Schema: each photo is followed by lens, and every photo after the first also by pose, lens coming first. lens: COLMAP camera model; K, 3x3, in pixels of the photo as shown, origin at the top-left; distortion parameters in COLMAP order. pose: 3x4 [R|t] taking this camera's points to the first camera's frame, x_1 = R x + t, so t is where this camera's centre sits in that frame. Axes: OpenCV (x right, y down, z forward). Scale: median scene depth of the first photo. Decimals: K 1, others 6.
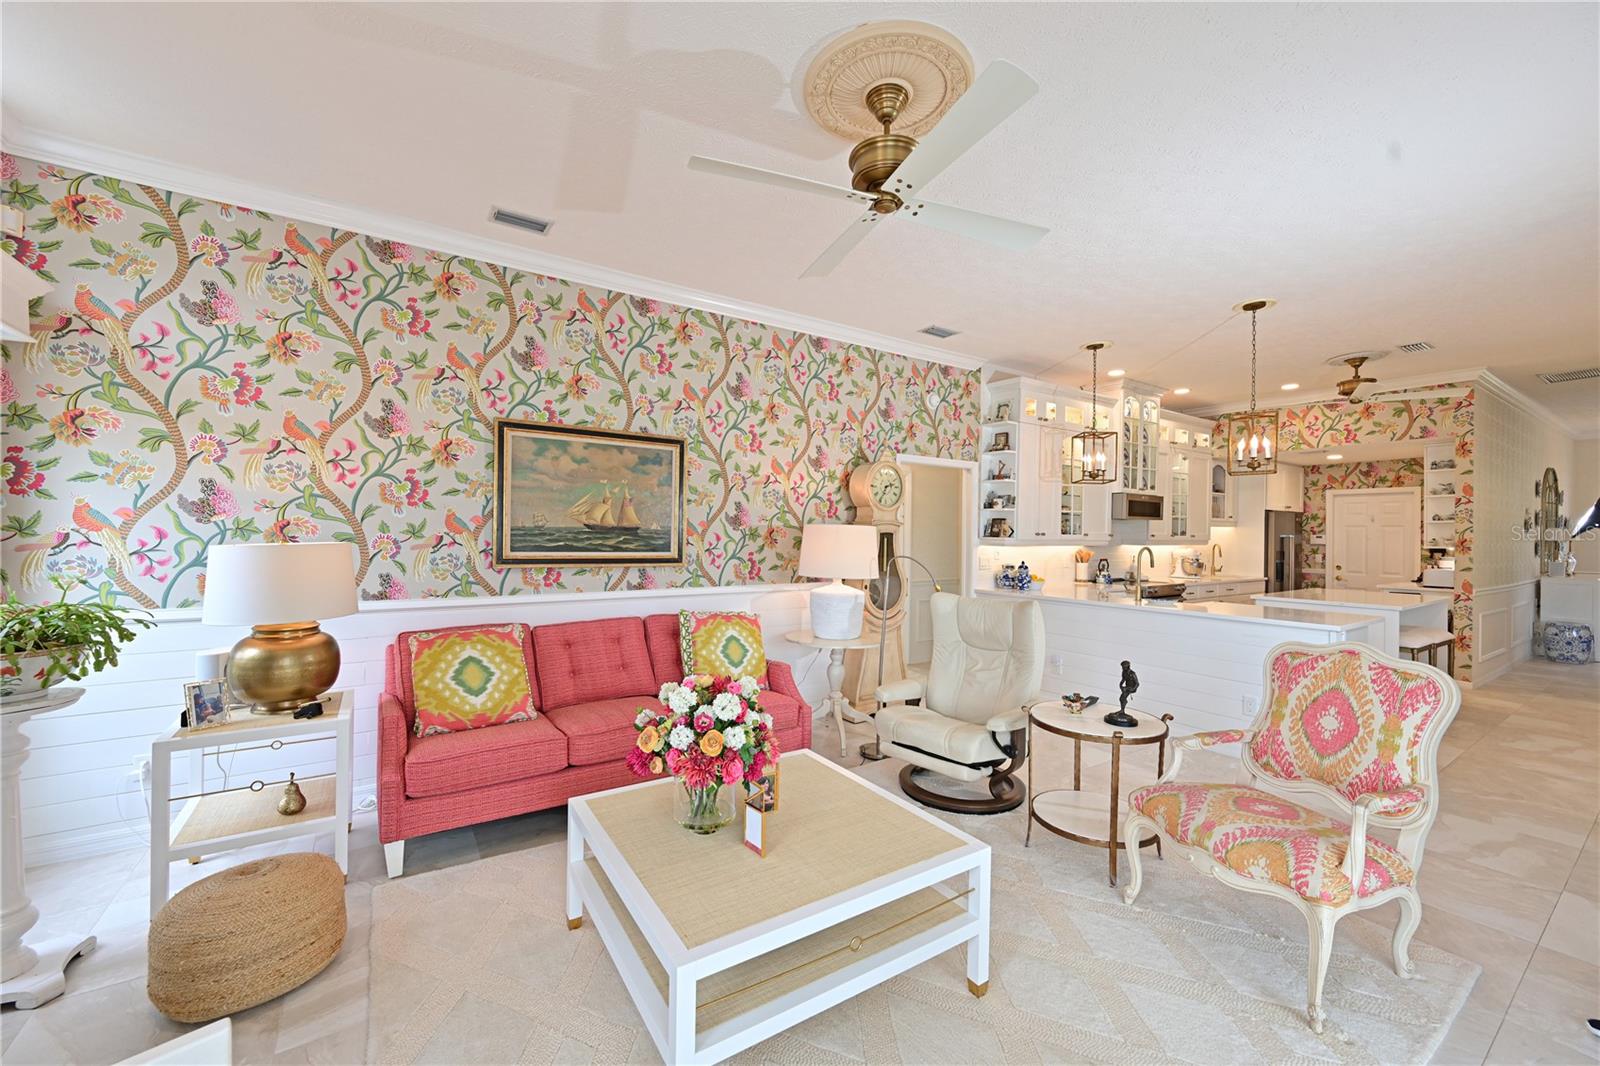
lens RADIAL K [[631.8, 0, 790.7], [0, 631.8, 531.3], [0, 0, 1]] dist [0.000325, -0.000212]
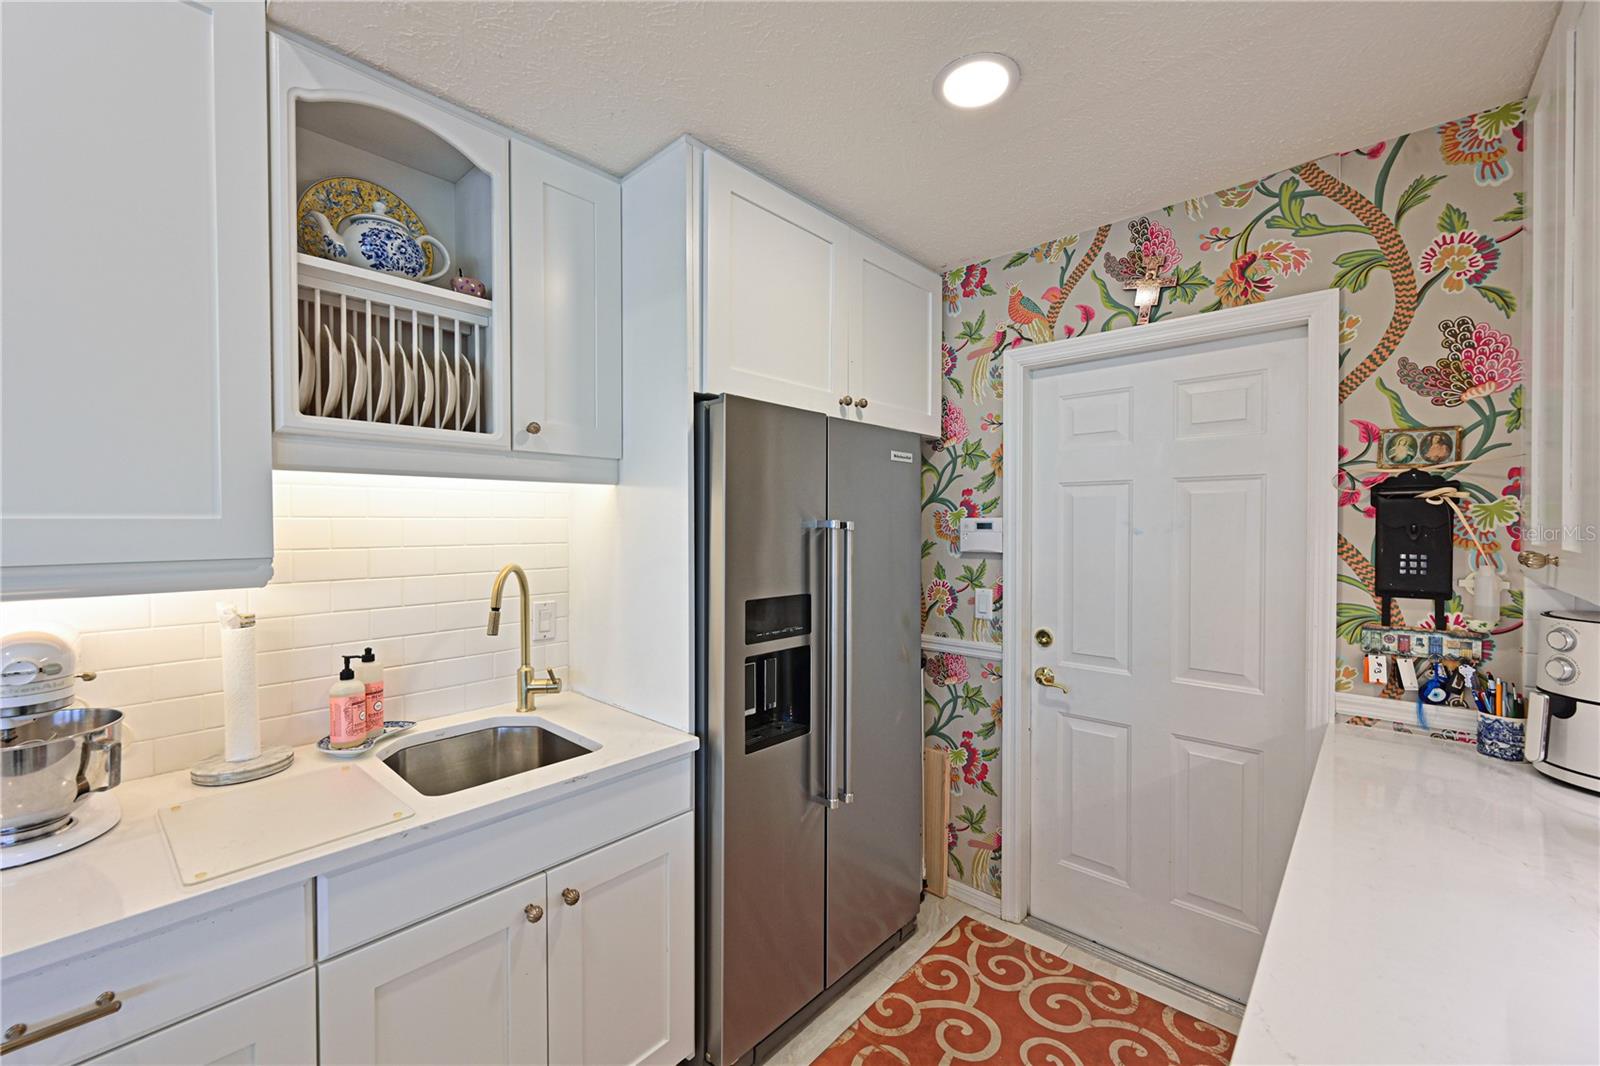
lens RADIAL K [[631.8, 0, 806.4], [0, 631.8, 528.2], [0, 0, 1]] dist [0.000325, -0.000212]
pose [[0.963943, -0.012394, 0.265819, 0.757346], [0.008117, 0.999819, 0.017184, 0.005388], [-0.265984, -0.014406, 0.963870, 0.832016]]
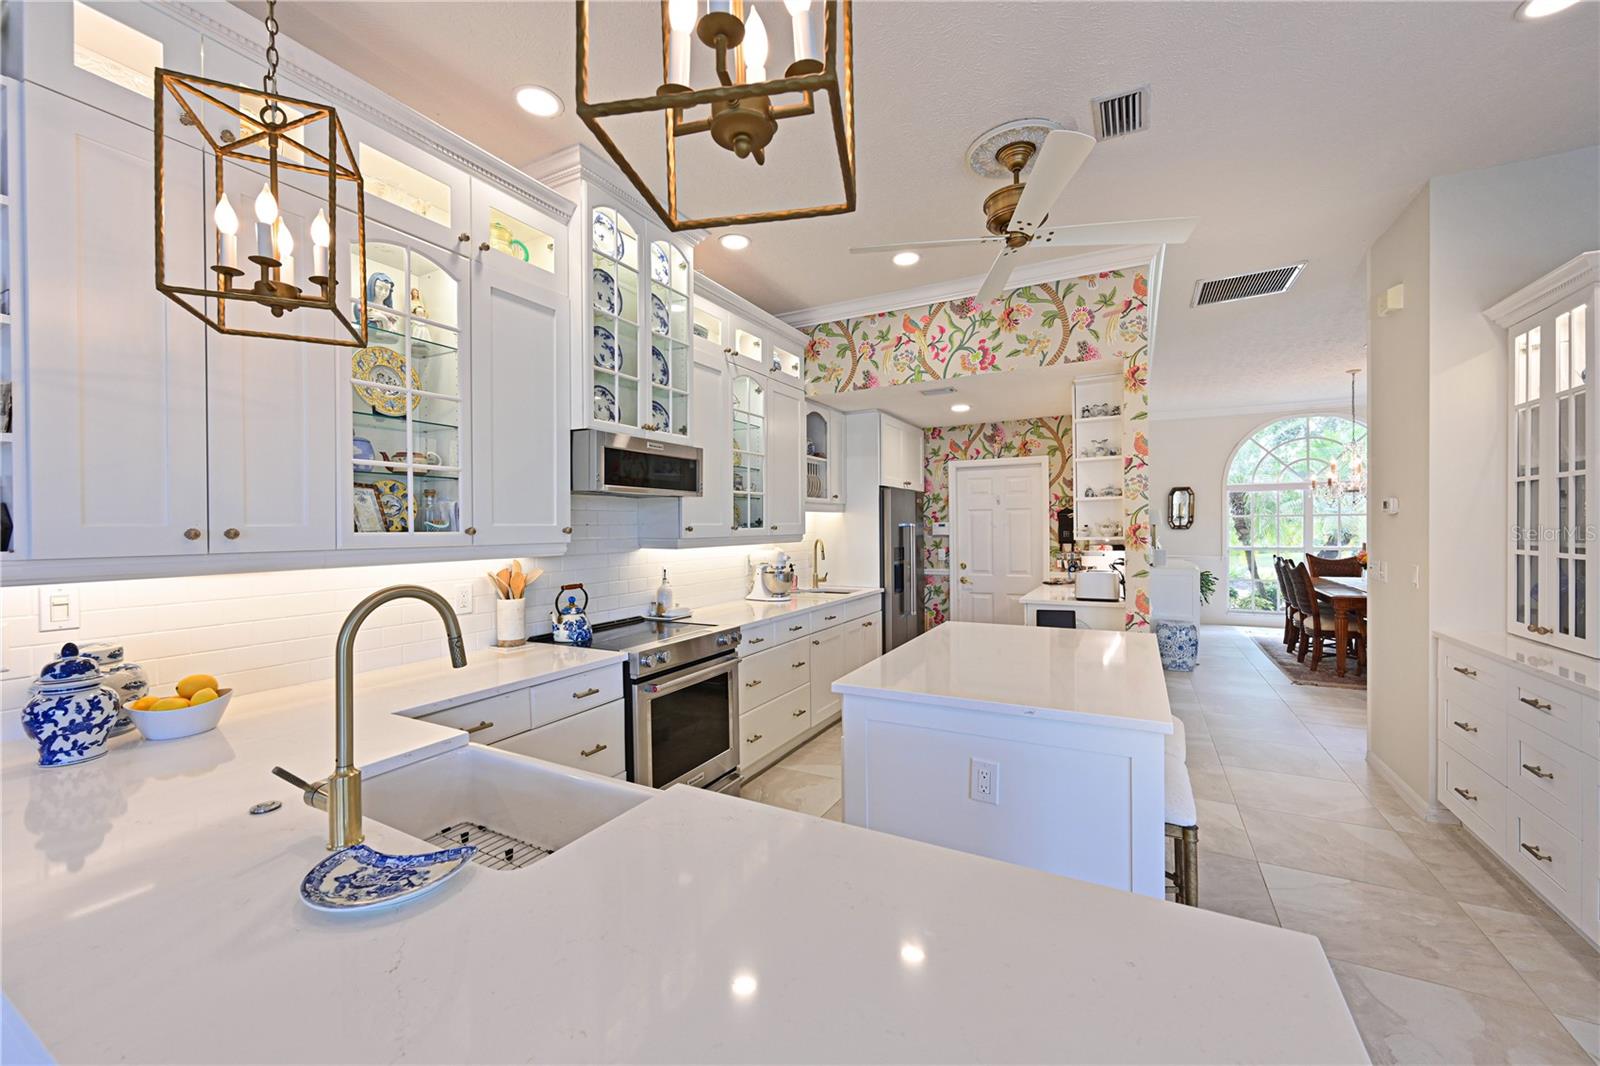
lens RADIAL K [[631.8, 0, 790.7], [0, 631.8, 529.1], [0, 0, 1]] dist [0.000325, -0.000212]
pose [[0.885986, -0.021509, 0.463212, 0.374645], [0.018126, 0.999767, 0.011754, 0.001979], [-0.463357, -0.002018, 0.886170, 0.473814]]
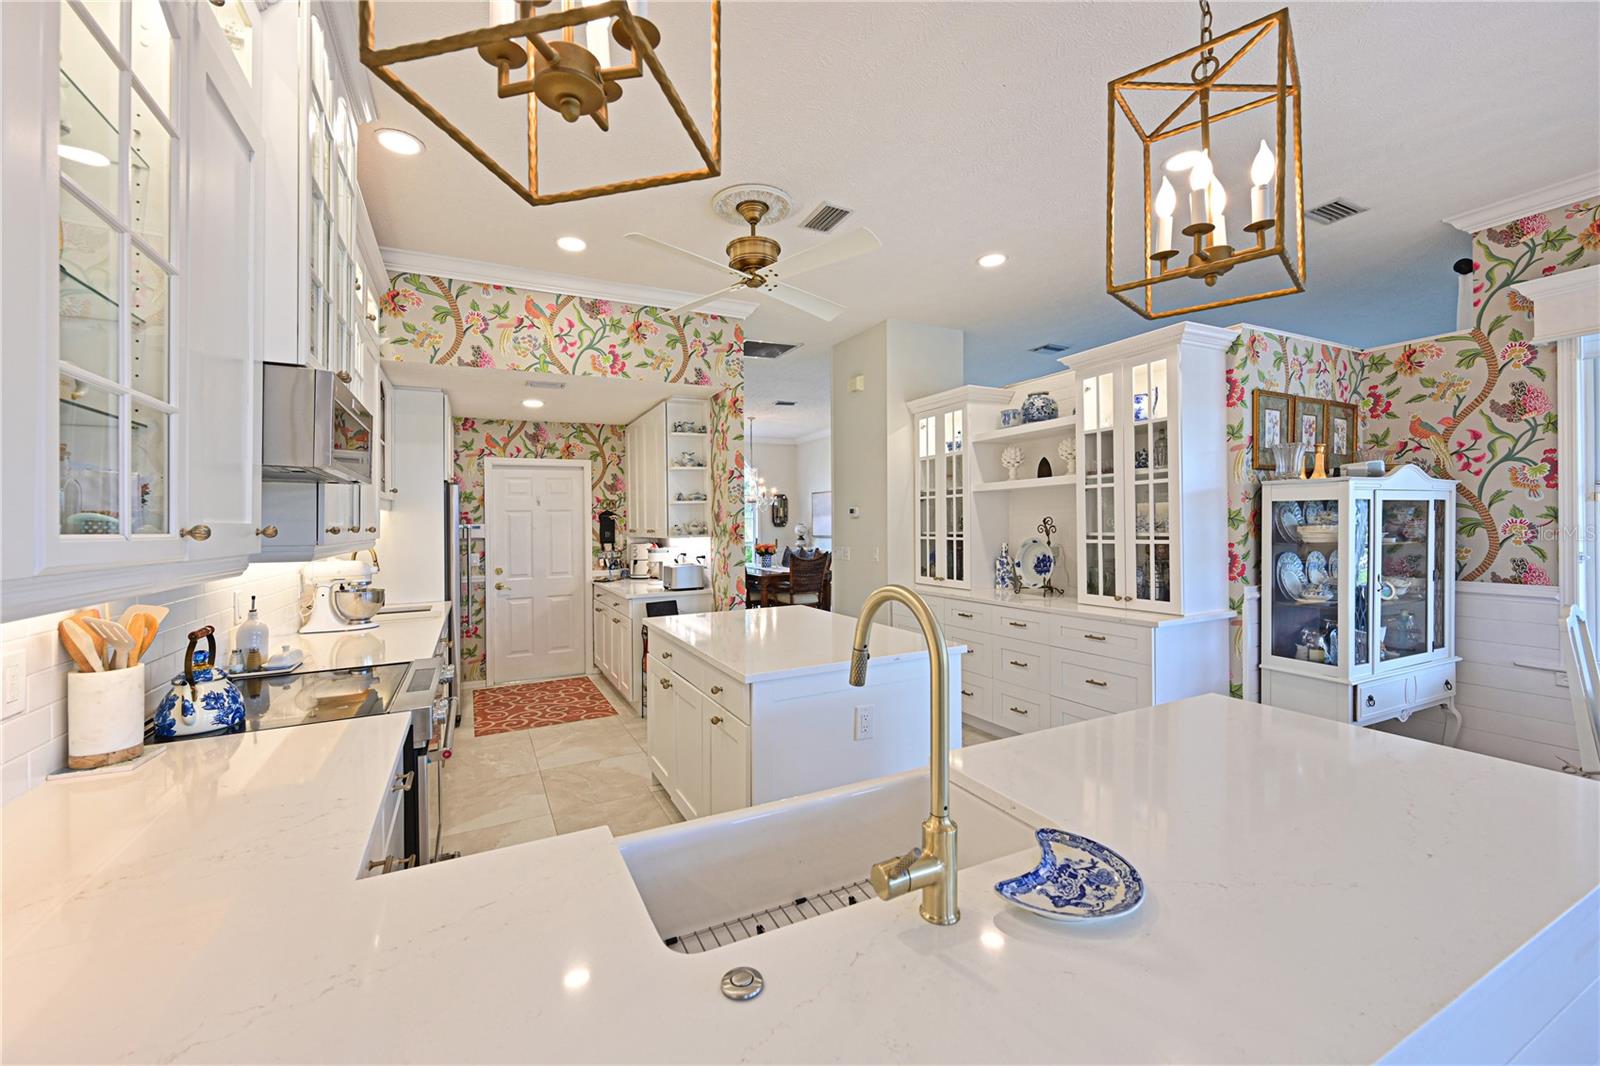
lens RADIAL K [[631.8, 0, 791.5], [0, 631.8, 512.7], [0, 0, 1]] dist [0.000325, -0.000212]
pose [[0.127752, 0.005968, 0.991788, 0.245841], [0.014089, 0.999870, -0.007831, 0.003970], [-0.991706, 0.014974, 0.127651, 0.646588]]
